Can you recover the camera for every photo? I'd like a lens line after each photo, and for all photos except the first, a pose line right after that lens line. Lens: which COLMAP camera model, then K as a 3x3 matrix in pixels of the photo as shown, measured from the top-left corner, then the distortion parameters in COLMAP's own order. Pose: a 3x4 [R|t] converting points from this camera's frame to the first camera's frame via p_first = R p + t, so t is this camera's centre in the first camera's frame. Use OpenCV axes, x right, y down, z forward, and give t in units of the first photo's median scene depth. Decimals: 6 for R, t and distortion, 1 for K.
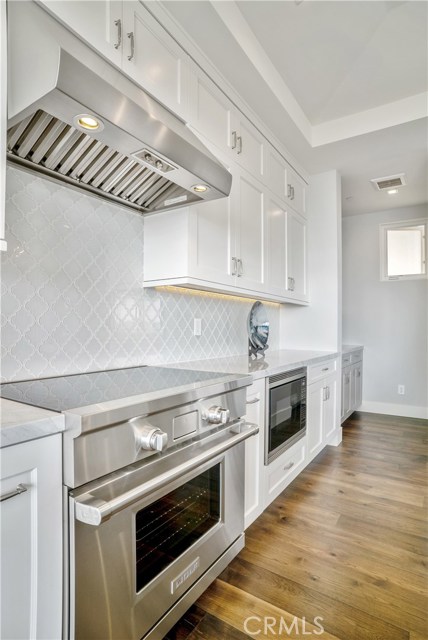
lens RADIAL K [[343.1, 0, 210.3], [0, 343.1, 327.0], [0, 0, 1]] dist [-0.053676, 0.014389]
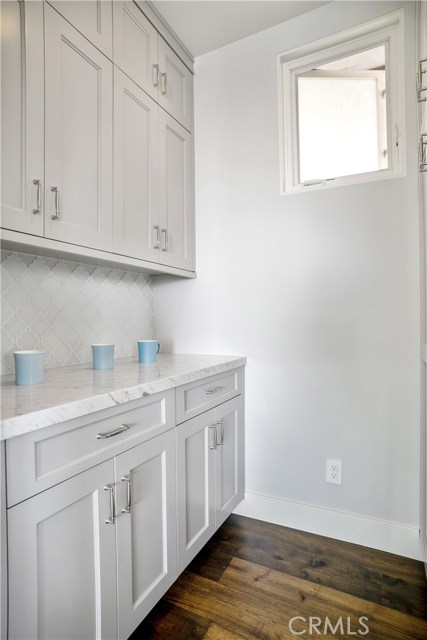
lens RADIAL K [[343.1, 0, 215.8], [0, 343.1, 315.1], [0, 0, 1]] dist [-0.053676, 0.014389]
pose [[0.996826, -0.016469, 0.077884, 0.325797], [0.016617, 0.999861, -0.001258, 0.004329], [-0.077853, 0.002548, 0.996962, 0.503439]]
